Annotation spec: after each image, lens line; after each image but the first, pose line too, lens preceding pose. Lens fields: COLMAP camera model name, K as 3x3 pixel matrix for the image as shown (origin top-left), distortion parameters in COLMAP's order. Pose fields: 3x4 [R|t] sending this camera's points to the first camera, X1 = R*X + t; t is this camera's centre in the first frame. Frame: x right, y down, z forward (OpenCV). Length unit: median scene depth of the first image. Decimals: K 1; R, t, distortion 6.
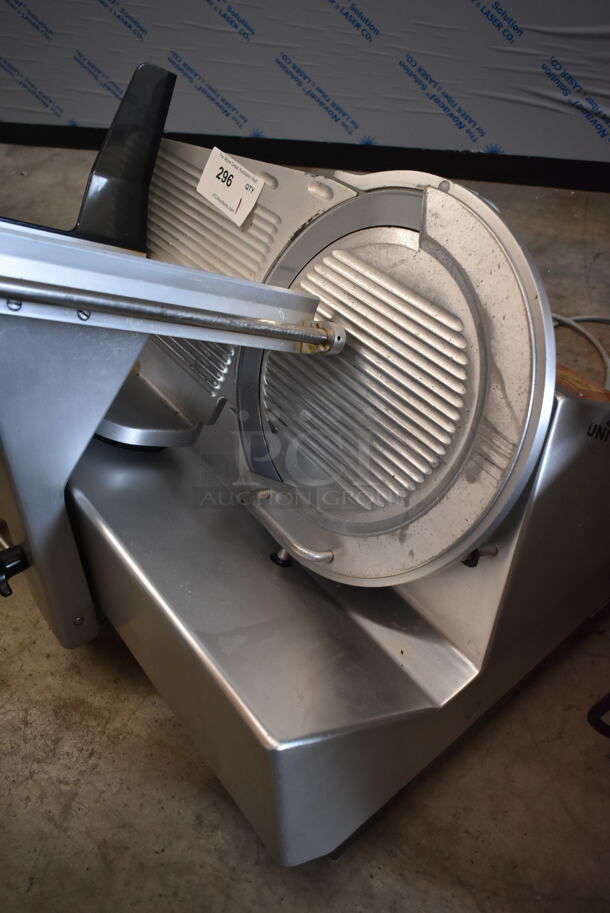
lens RADIAL K [[756.7, 0, 305.0], [0, 756.7, 456.5], [0, 0, 1]] dist [-0.025457, 0.004936]
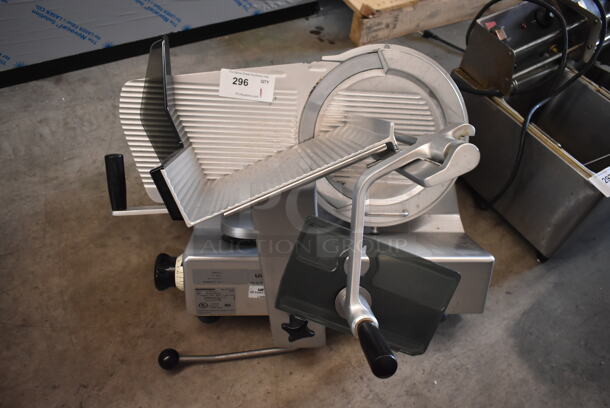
lens RADIAL K [[505.6, 0, 305.0], [0, 505.6, 204.0], [0, 0, 1]] dist [-0.025457, 0.004936]
pose [[0.544913, -0.503823, 0.670247, -1.010965], [0.487372, 0.840764, 0.235765, -0.349134], [-0.682304, 0.198188, 0.703693, 0.117073]]
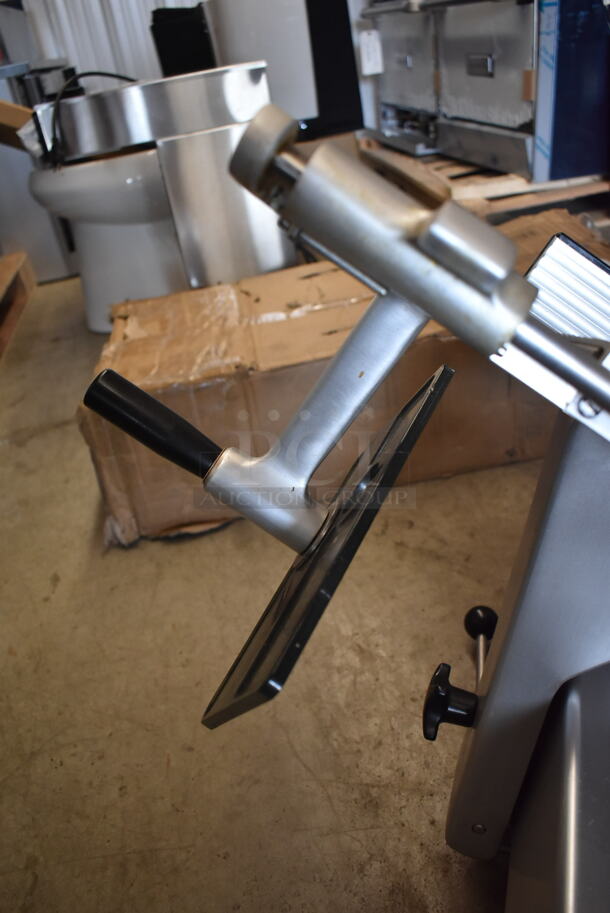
lens RADIAL K [[756.7, 0, 305.0], [0, 756.7, 456.5], [0, 0, 1]] dist [-0.025457, 0.004936]
pose [[0.574171, 0.465852, -0.673283, -0.069735], [-0.562618, 0.821923, 0.088901, -0.056395], [0.594802, 0.327757, 0.734021, 0.230685]]
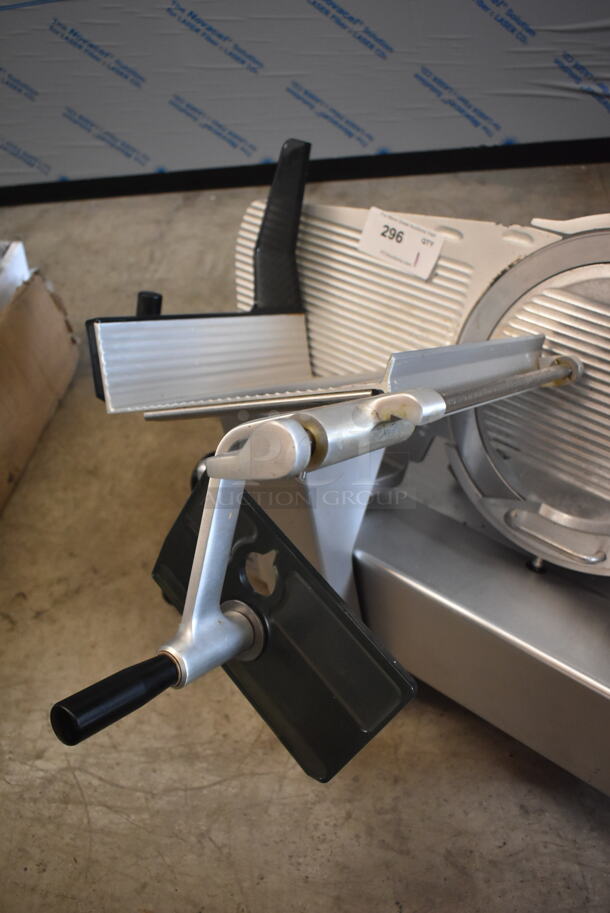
lens RADIAL K [[756.7, 0, 305.0], [0, 756.7, 456.5], [0, 0, 1]] dist [-0.025457, 0.004936]
pose [[0.967027, -0.224101, 0.120984, -0.445825], [0.219430, 0.974304, 0.050815, -0.150705], [-0.129263, -0.022592, 0.991353, -0.058345]]
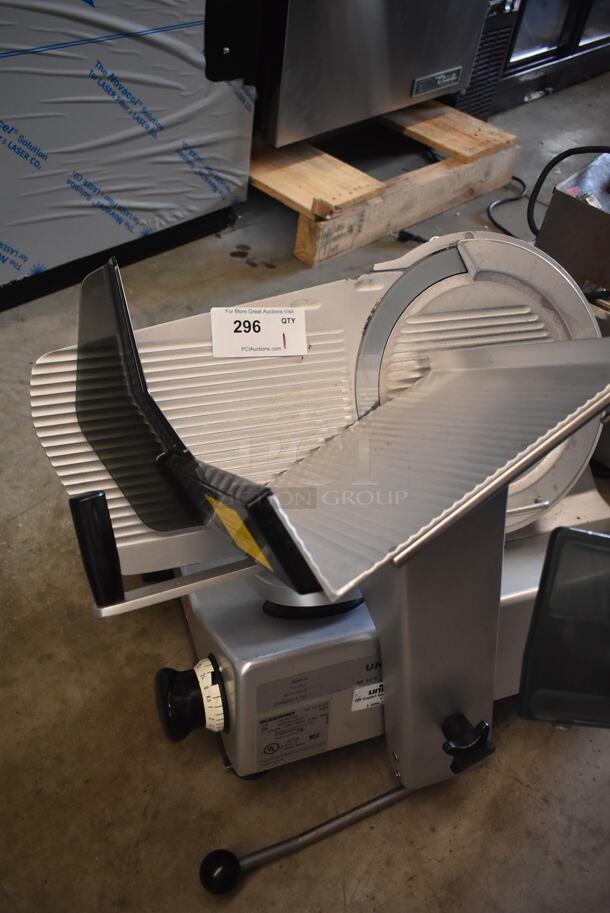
lens RADIAL K [[756.7, 0, 305.0], [0, 756.7, 456.5], [0, 0, 1]] dist [-0.025457, 0.004936]
pose [[0.283464, -0.519186, 0.806284, -1.014297], [0.588628, 0.757951, 0.281120, -0.496302], [-0.757077, 0.394913, 0.520459, 0.514532]]
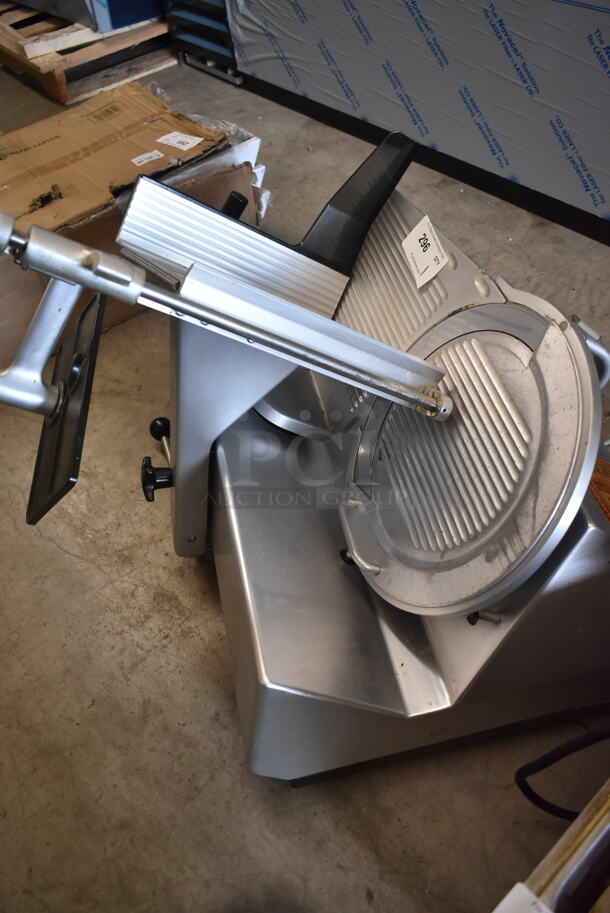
lens RADIAL K [[756.7, 0, 305.0], [0, 756.7, 456.5], [0, 0, 1]] dist [-0.025457, 0.004936]
pose [[0.899758, 0.360818, -0.245449, 0.145042], [-0.349739, 0.932618, 0.088920, -0.099777], [0.260994, 0.005837, 0.965323, -0.209645]]
